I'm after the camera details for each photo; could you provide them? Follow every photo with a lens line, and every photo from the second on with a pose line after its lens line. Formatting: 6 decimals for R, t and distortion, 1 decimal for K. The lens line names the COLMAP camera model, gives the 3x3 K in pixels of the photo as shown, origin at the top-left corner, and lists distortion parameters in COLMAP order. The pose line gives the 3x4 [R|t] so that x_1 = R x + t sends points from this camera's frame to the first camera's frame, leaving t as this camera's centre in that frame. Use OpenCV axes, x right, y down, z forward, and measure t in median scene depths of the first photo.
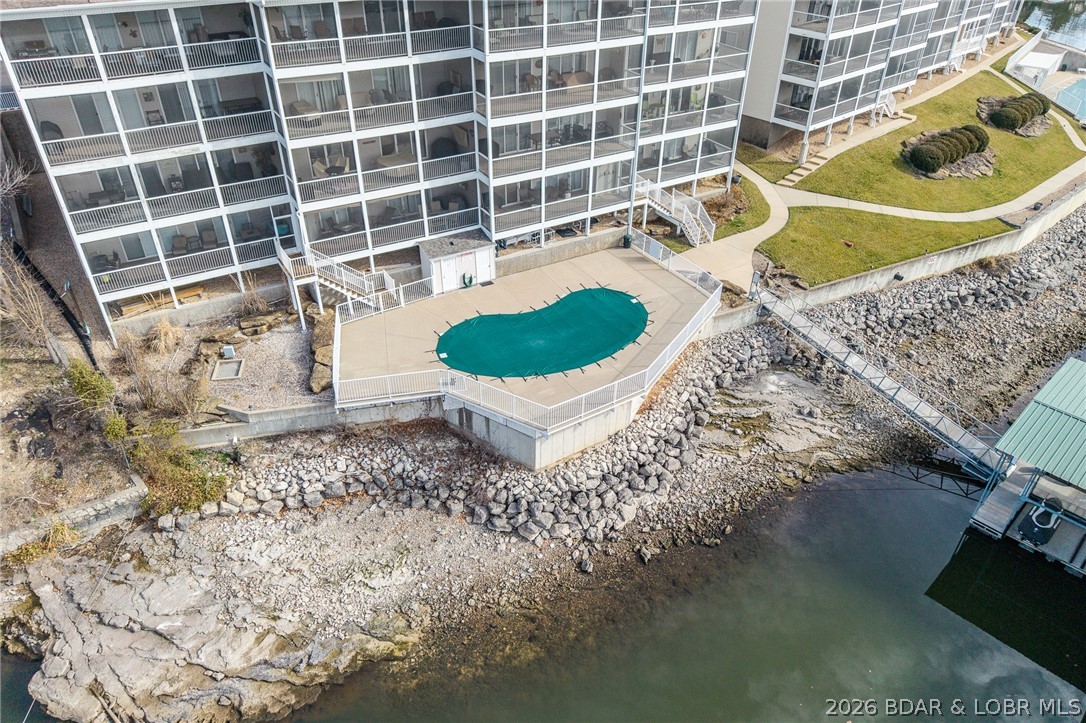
lens RADIAL K [[733.9, 0, 543.7], [0, 733.9, 365.1], [0, 0, 1]] dist [0.007332, -0.015733]
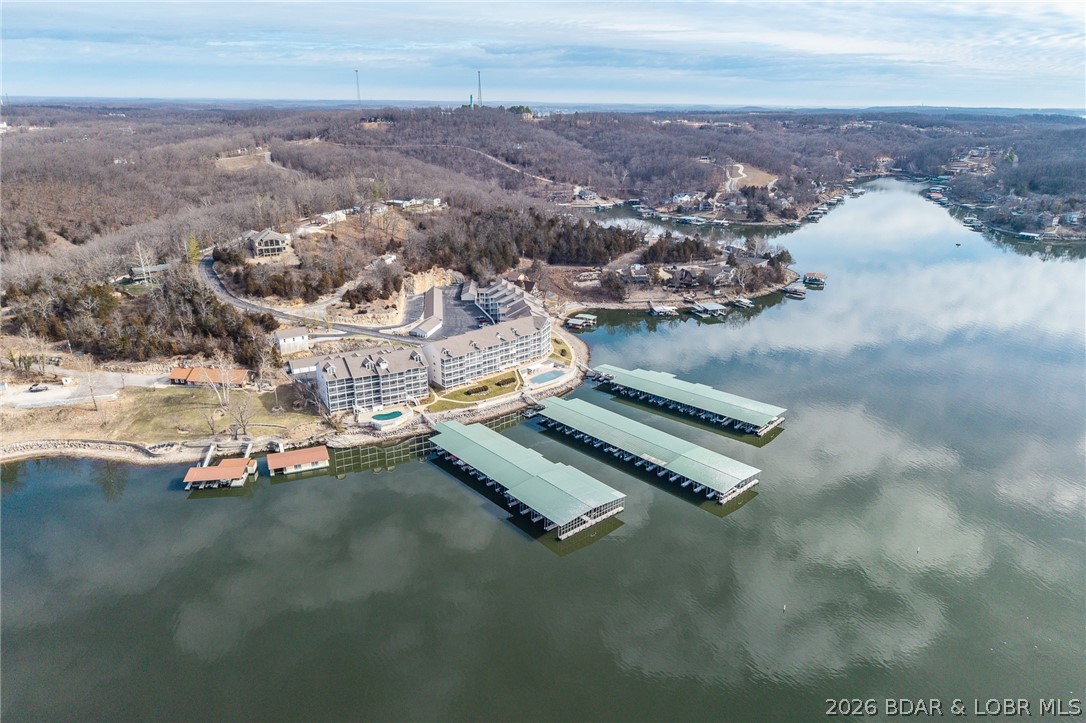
lens RADIAL K [[738.3, 0, 562.4], [0, 738.3, 364.3], [0, 0, 1]] dist [-0.000020, -0.011322]
pose [[0.999721, 0.008564, -0.021997, 1.901514], [-0.014067, 0.964469, -0.263822, 1.370749], [0.018956, 0.264057, 0.964321, -6.202006]]
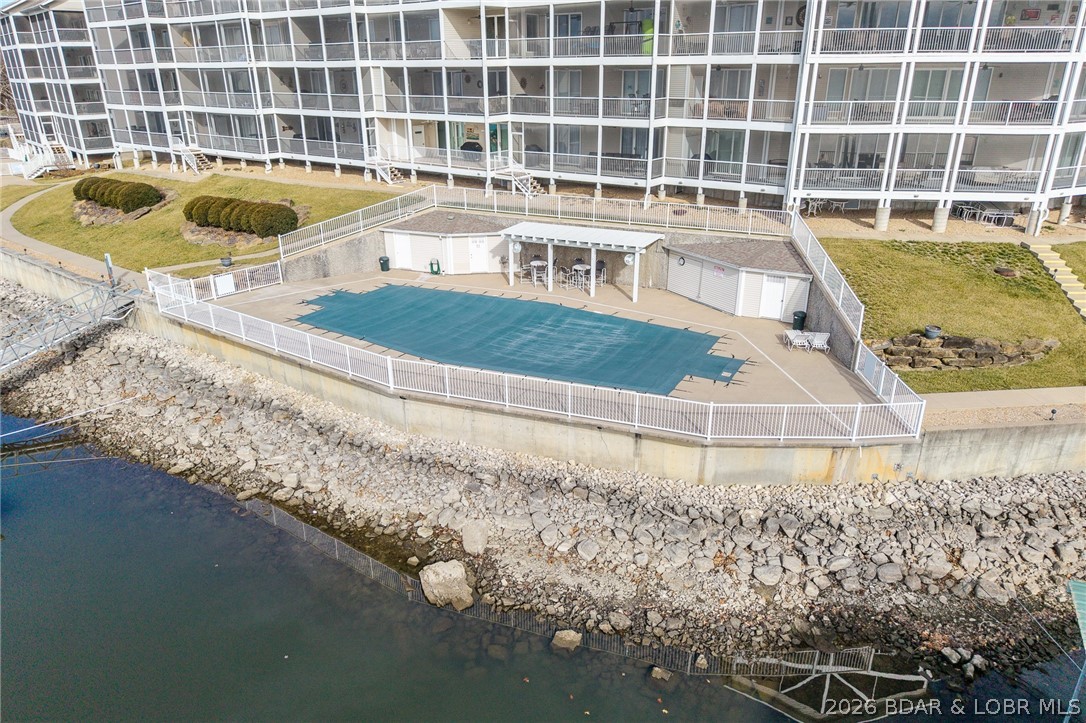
lens RADIAL K [[729.9, 0, 541.2], [0, 729.9, 360.8], [0, 0, 1]] dist [0.001640, -0.004481]
pose [[0.185341, 0.349495, -0.918424, 2.323757], [-0.555347, 0.808308, 0.195521, -0.896294], [0.810702, 0.473806, 0.343903, 1.825604]]
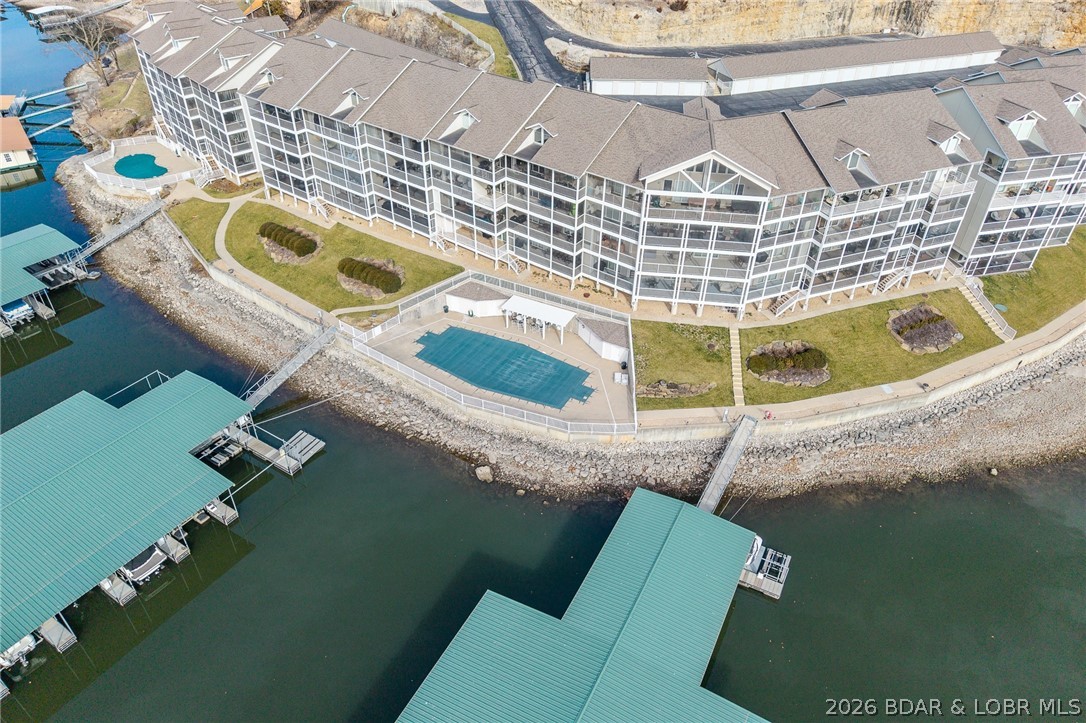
lens RADIAL K [[731.5, 0, 544.5], [0, 731.5, 360.5], [0, 0, 1]] dist [0.050626, -0.058227]
pose [[0.176686, 0.576352, -0.797872, 3.156046], [-0.570666, 0.720457, 0.394059, -1.602537], [0.801949, 0.385694, 0.456199, 1.230347]]
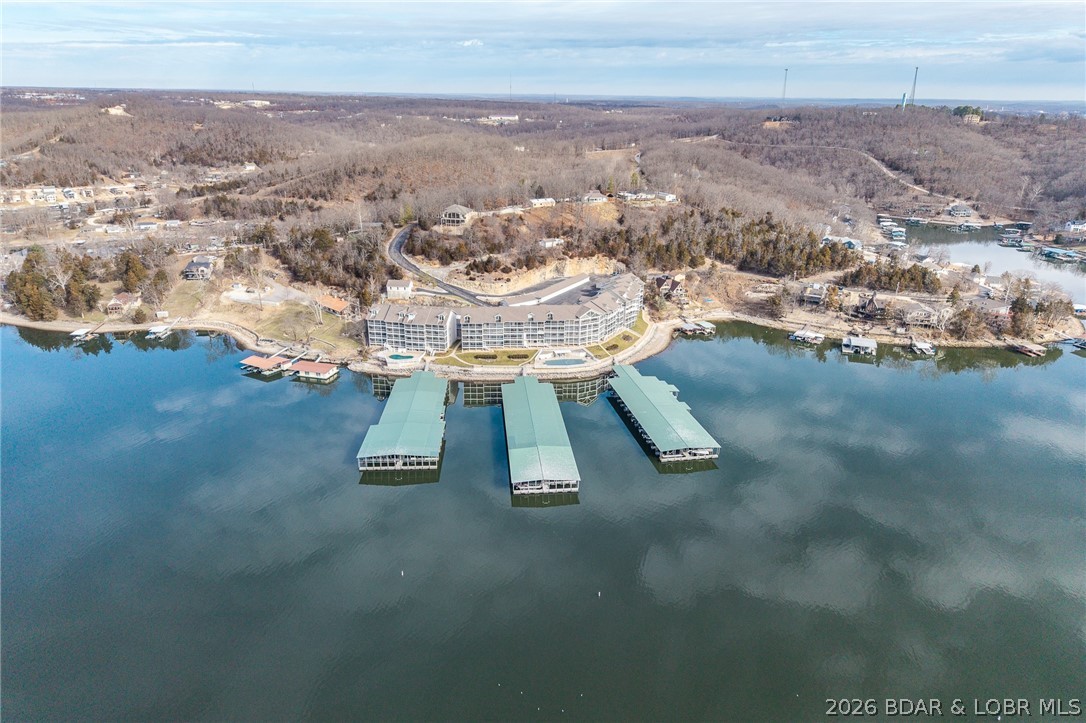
lens RADIAL K [[733.9, 0, 543.7], [0, 733.9, 365.1], [0, 0, 1]] dist [0.007332, -0.015733]
pose [[0.754264, 0.222767, -0.617625, 6.881587], [-0.375627, 0.917939, -0.127643, 0.532456], [0.538508, 0.328273, 0.776045, -5.018061]]
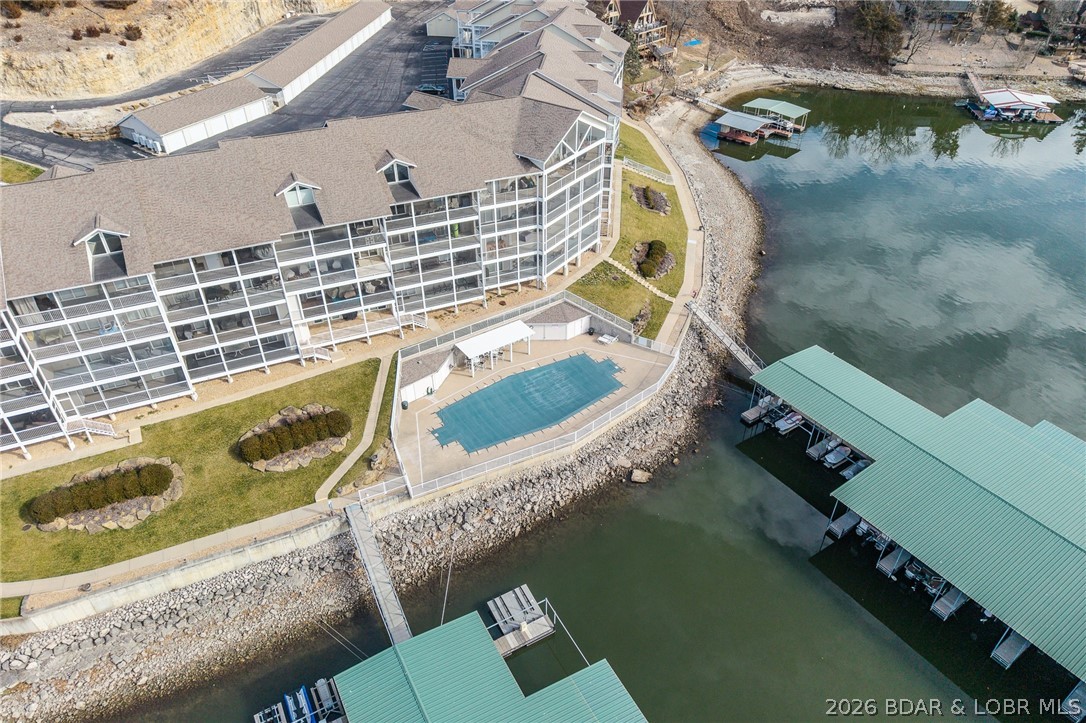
lens RADIAL K [[731.5, 0, 544.5], [0, 731.5, 360.5], [0, 0, 1]] dist [0.050626, -0.058227]
pose [[0.954742, 0.167457, -0.245817, 2.016939], [-0.161373, 0.985874, 0.044839, -0.923972], [0.249853, -0.003141, 0.968279, 0.260912]]
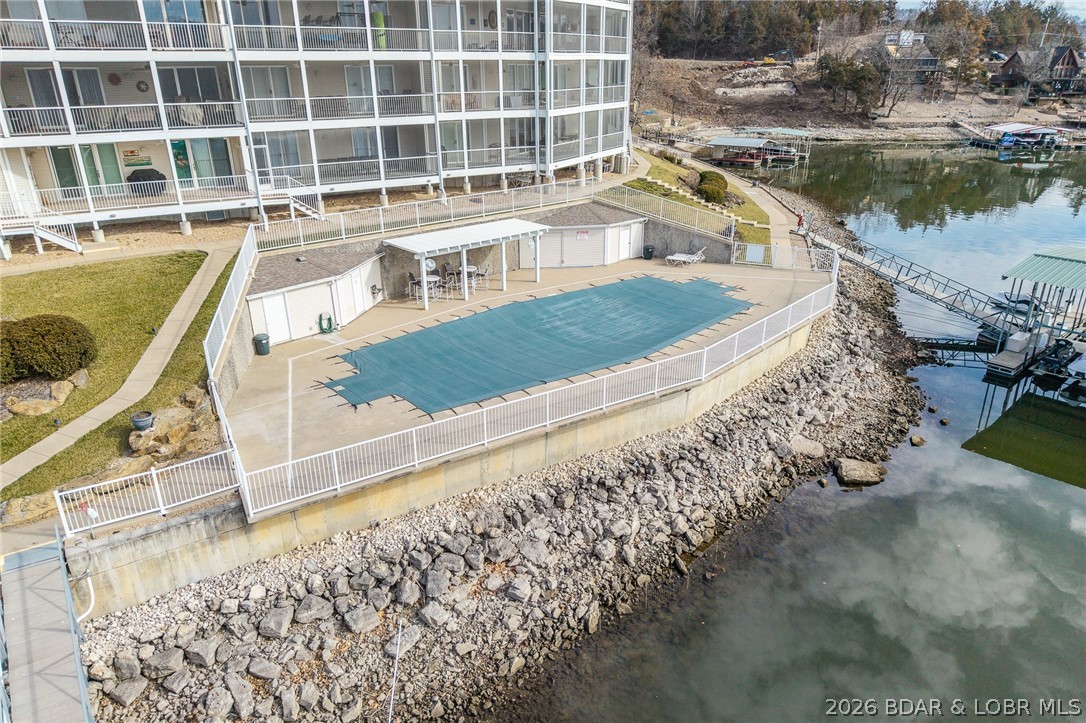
lens RADIAL K [[733.9, 0, 543.7], [0, 733.9, 365.1], [0, 0, 1]] dist [0.007332, -0.015733]
pose [[0.981856, 0.053438, -0.181942, 1.671242], [-0.091846, 0.973434, -0.209741, -0.526006], [0.165900, 0.222646, 0.960680, 1.277930]]
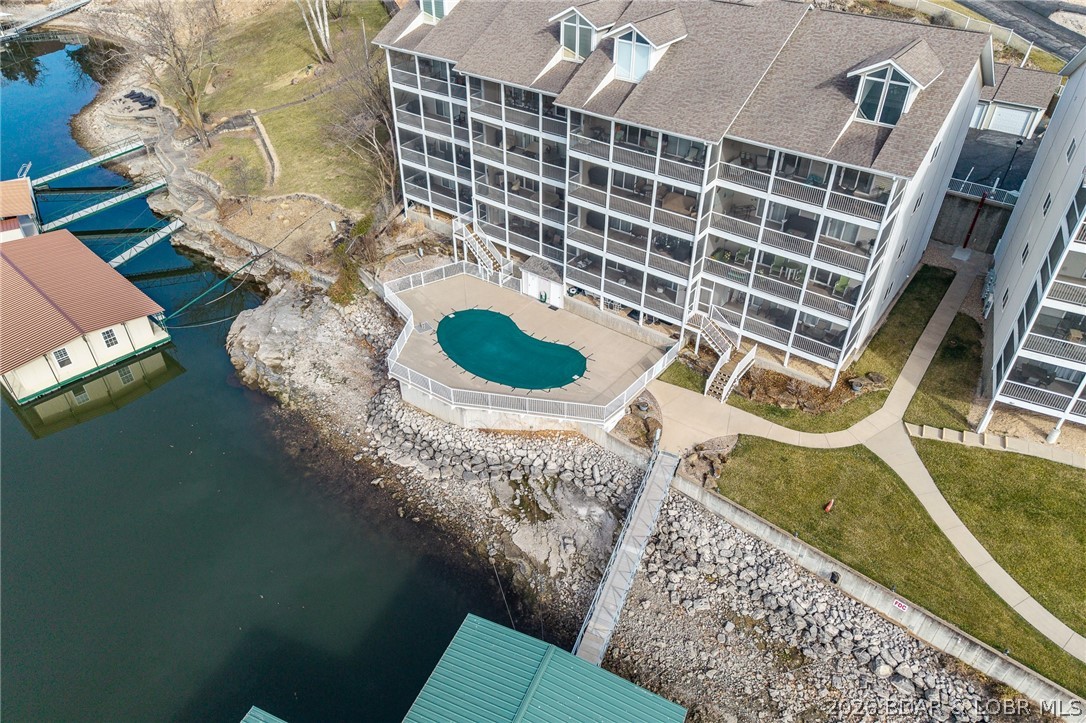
lens RADIAL K [[731.5, 0, 544.5], [0, 731.5, 360.5], [0, 0, 1]] dist [0.050626, -0.058227]
pose [[0.369429, 0.551302, -0.748056, 1.015699], [-0.532514, 0.785312, 0.315776, -0.474496], [0.761545, 0.281694, 0.583694, 0.271254]]
